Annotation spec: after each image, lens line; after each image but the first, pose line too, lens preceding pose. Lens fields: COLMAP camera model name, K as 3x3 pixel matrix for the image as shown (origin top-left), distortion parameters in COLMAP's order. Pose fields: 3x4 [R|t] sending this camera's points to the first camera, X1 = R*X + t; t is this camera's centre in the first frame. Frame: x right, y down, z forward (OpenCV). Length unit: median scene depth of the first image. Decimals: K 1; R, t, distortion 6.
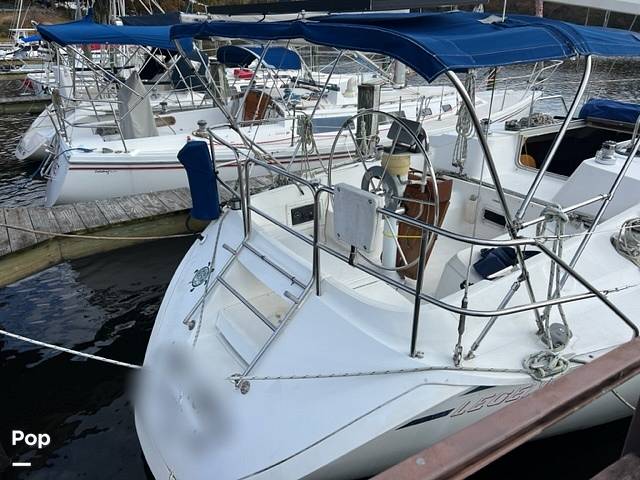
lens RADIAL K [[482.6, 0, 318.6], [0, 482.6, 241.8], [0, 0, 1]] dist [0.102680, -0.117799]
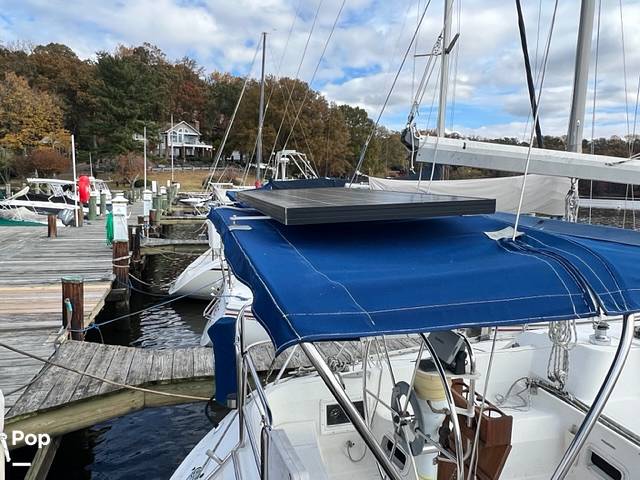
lens RADIAL K [[471.2, 0, 317.1], [0, 471.2, 243.0], [0, 0, 1]] dist [-0.001978, 0.002782]
pose [[0.940000, 0.065772, -0.334774, 0.180345], [-0.157923, 0.953673, -0.256063, -0.121514], [0.302423, 0.293568, 0.906840, 0.165700]]
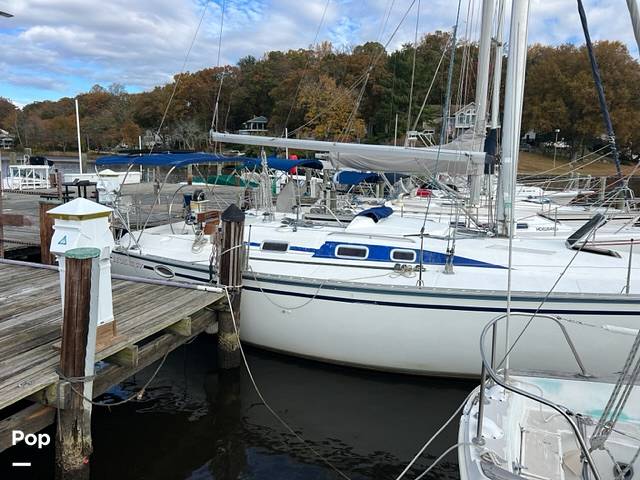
lens RADIAL K [[483.4, 0, 325.7], [0, 483.4, 238.0], [0, 0, 1]] dist [0.065176, -0.084858]
pose [[0.568403, 0.144340, -0.809990, 2.136437], [-0.346474, 0.934933, -0.076530, -0.027564], [0.746240, 0.324140, 0.581429, 0.043427]]
